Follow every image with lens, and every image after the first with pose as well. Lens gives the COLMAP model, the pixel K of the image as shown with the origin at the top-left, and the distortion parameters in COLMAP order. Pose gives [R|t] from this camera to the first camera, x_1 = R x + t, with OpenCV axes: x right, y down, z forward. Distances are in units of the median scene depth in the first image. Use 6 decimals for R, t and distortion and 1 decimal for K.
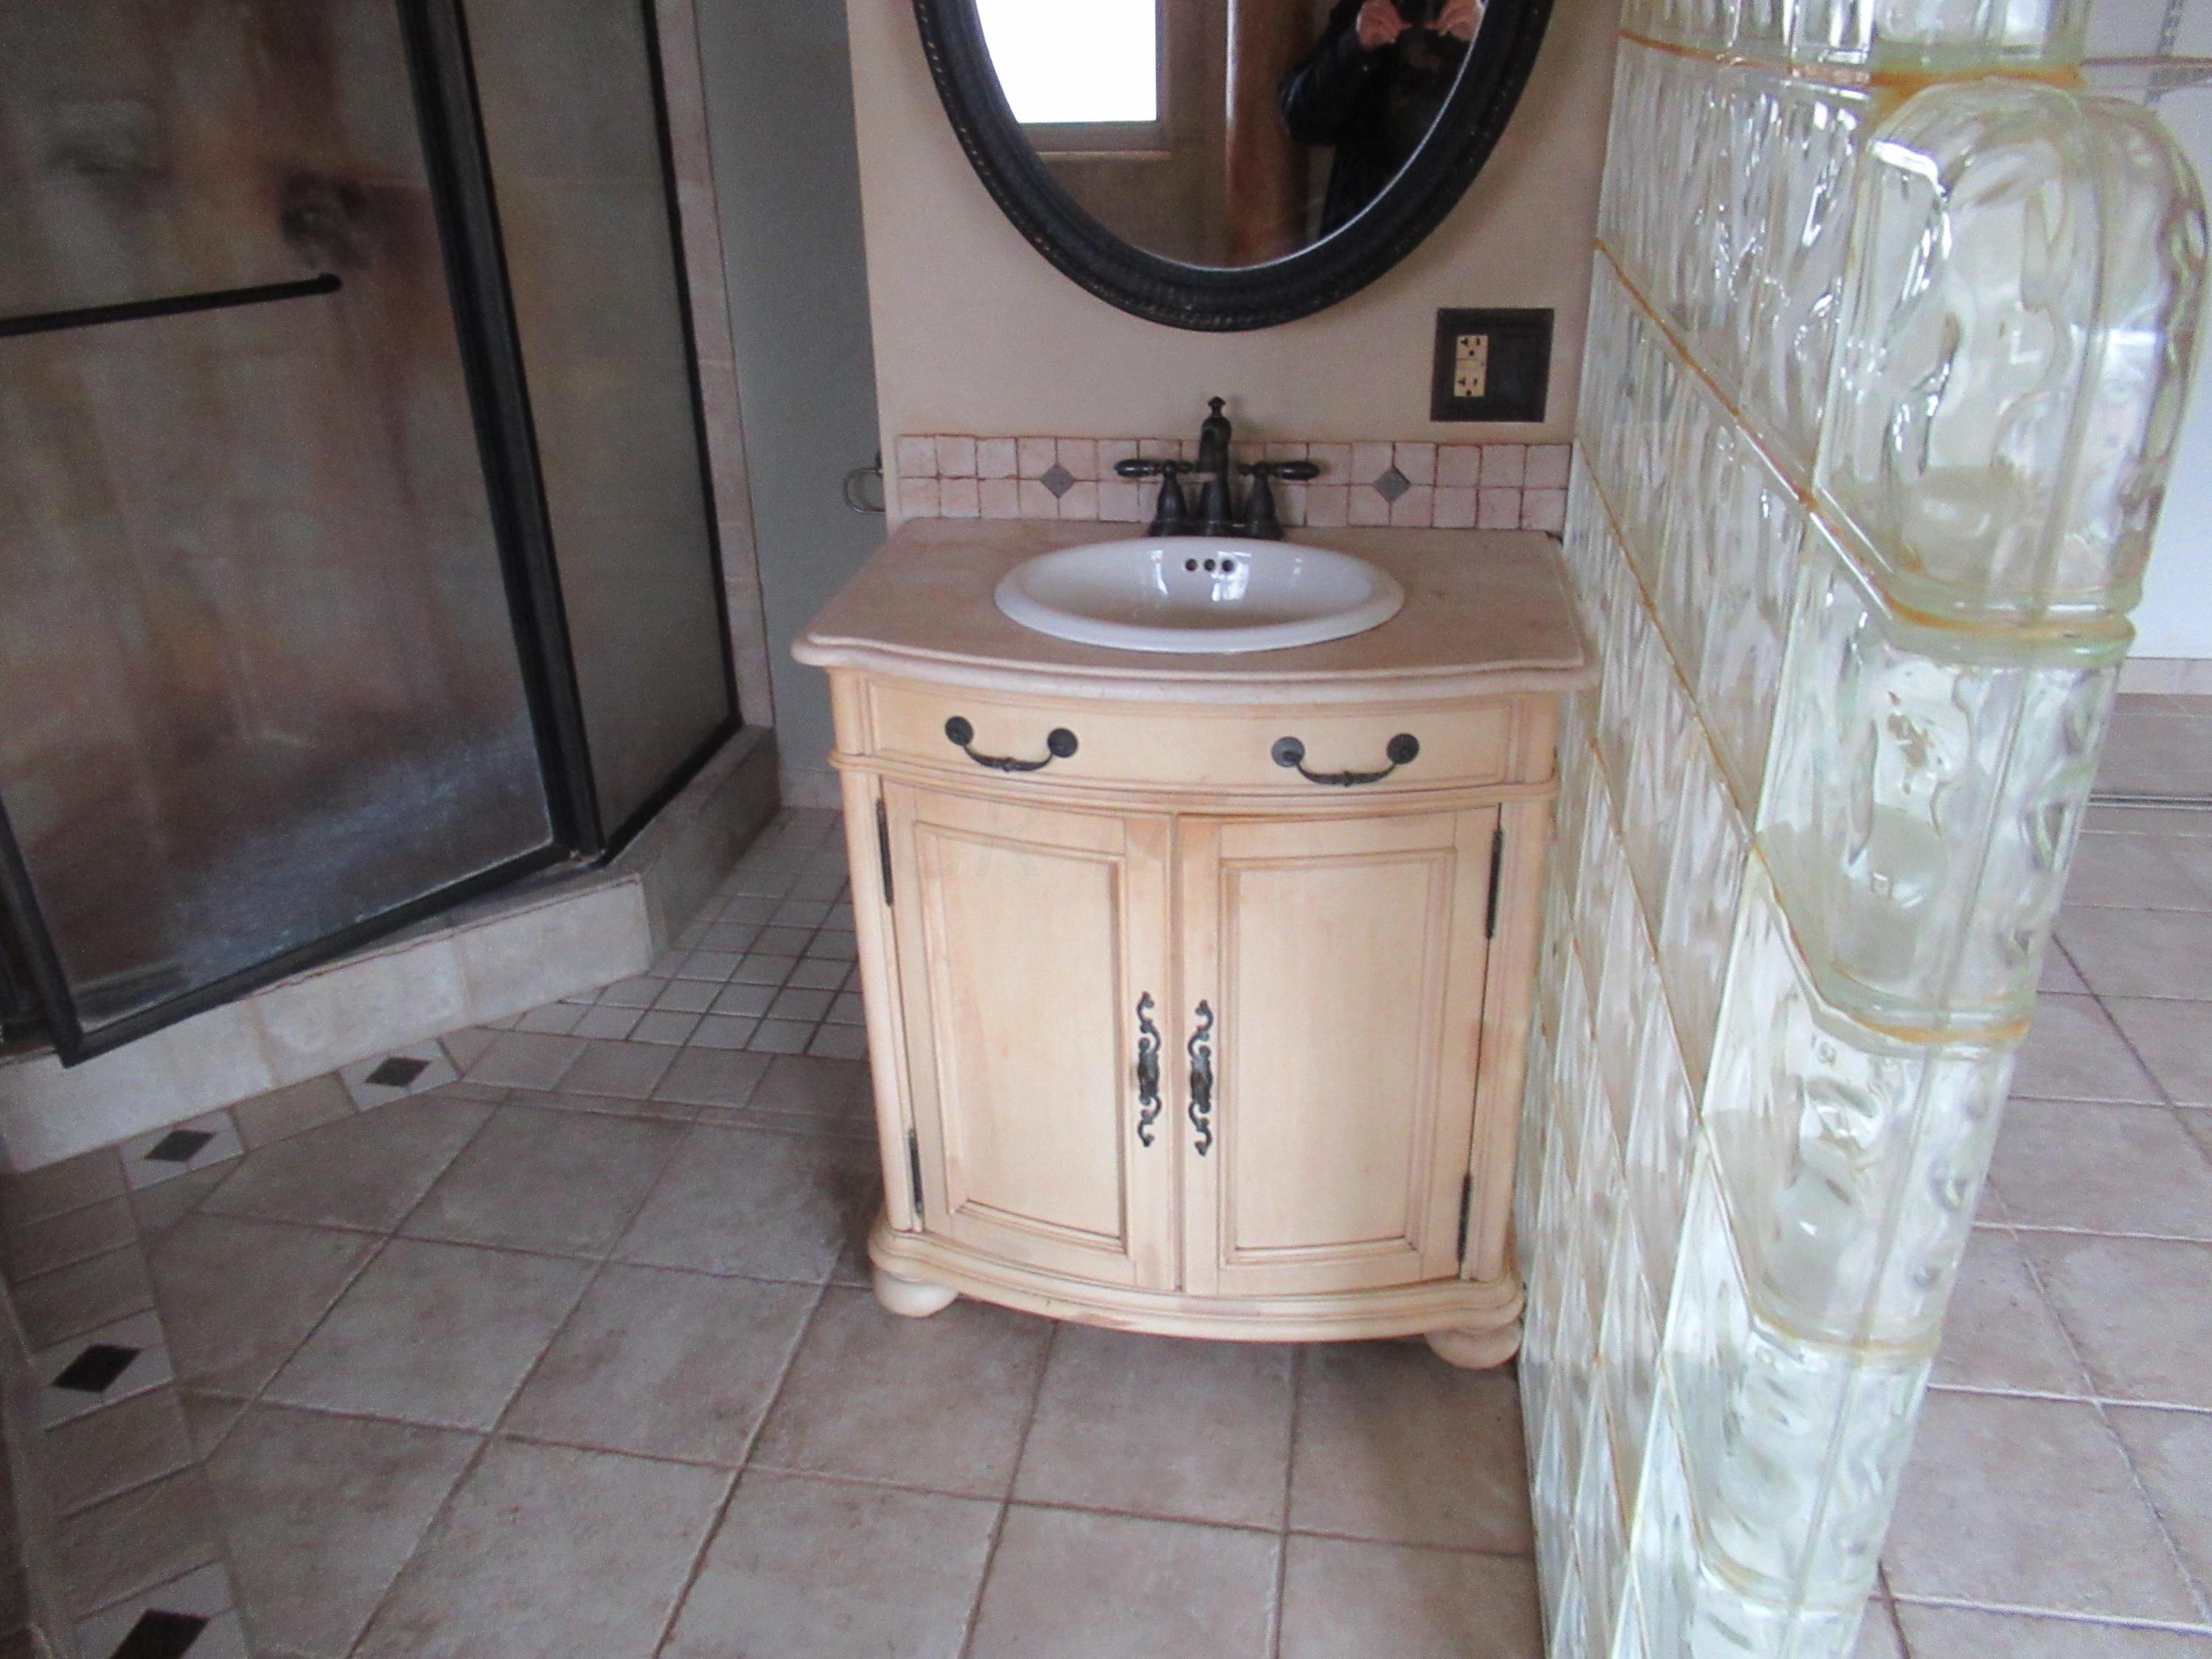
lens RADIAL K [[1640.5, 0, 1114.5], [0, 1640.5, 847.2], [0, 0, 1]] dist [-0.022416, 0.013719]
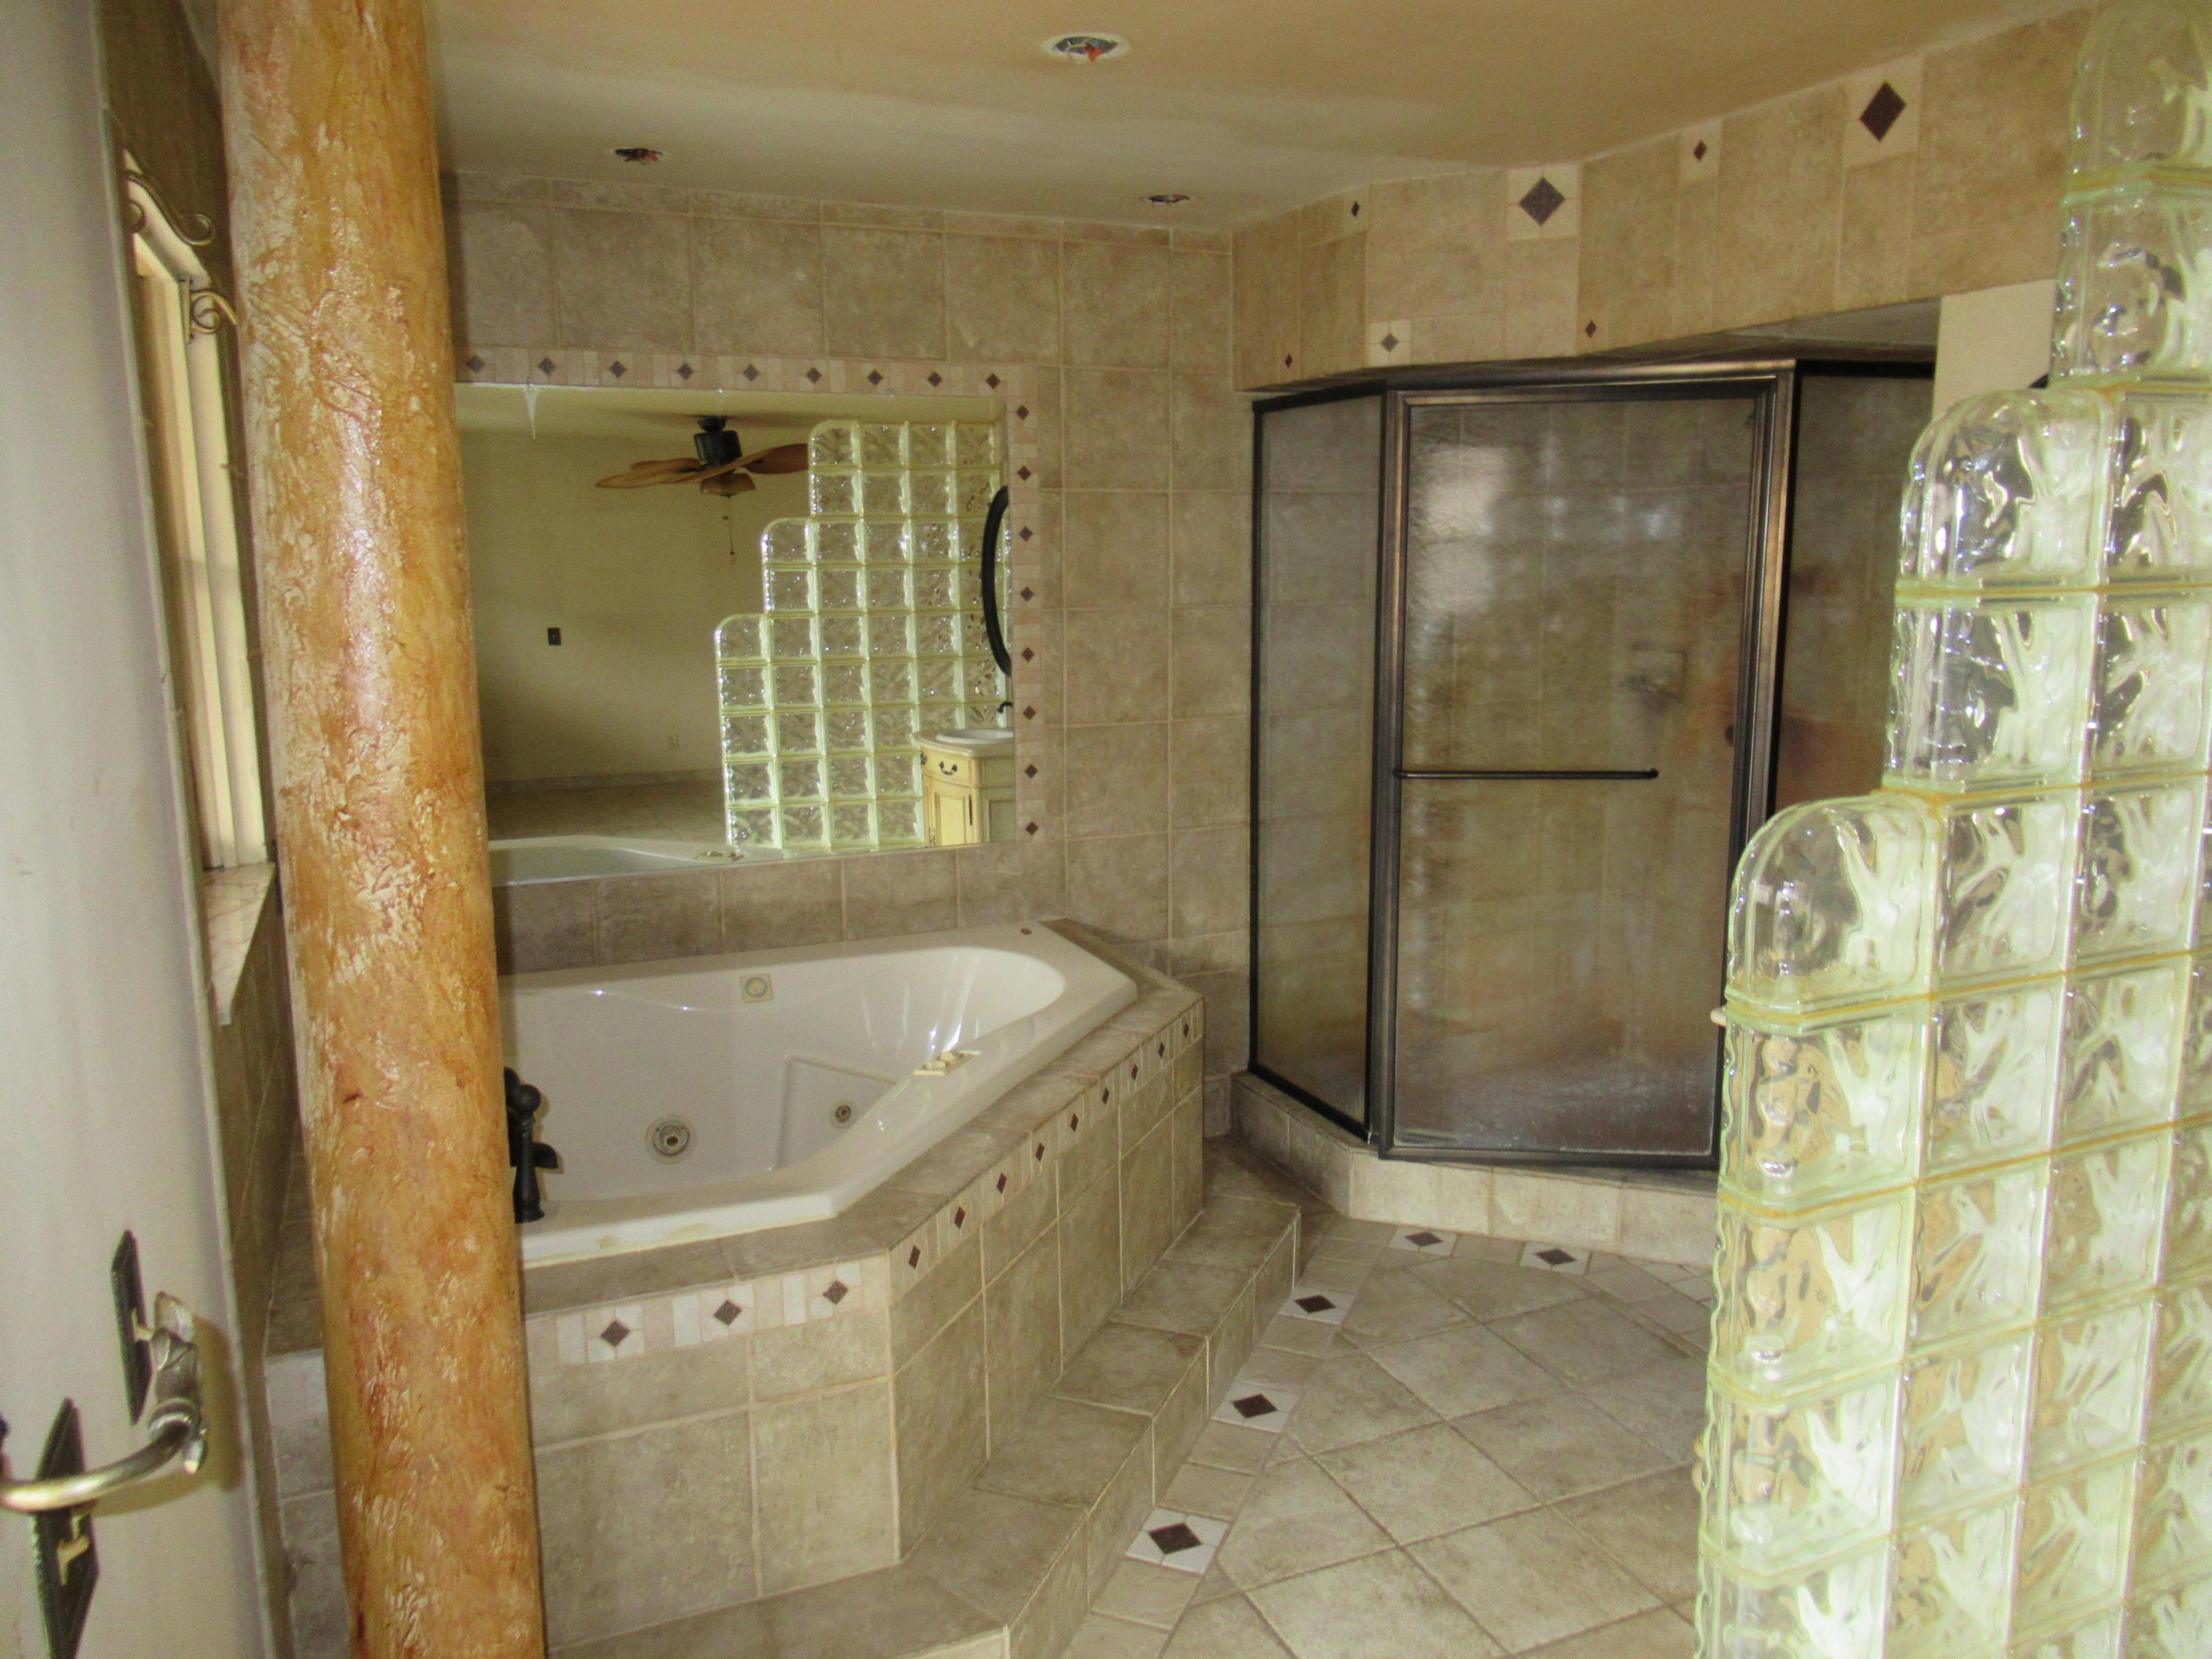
lens RADIAL K [[1640.5, 0, 1106.1], [0, 1640.5, 833.1], [0, 0, 1]] dist [-0.022416, 0.013719]
pose [[0.536689, 0.147224, -0.830837, 0.569478], [-0.373867, 0.924219, -0.077733, 0.050026], [0.756431, 0.352341, 0.551061, -0.307638]]
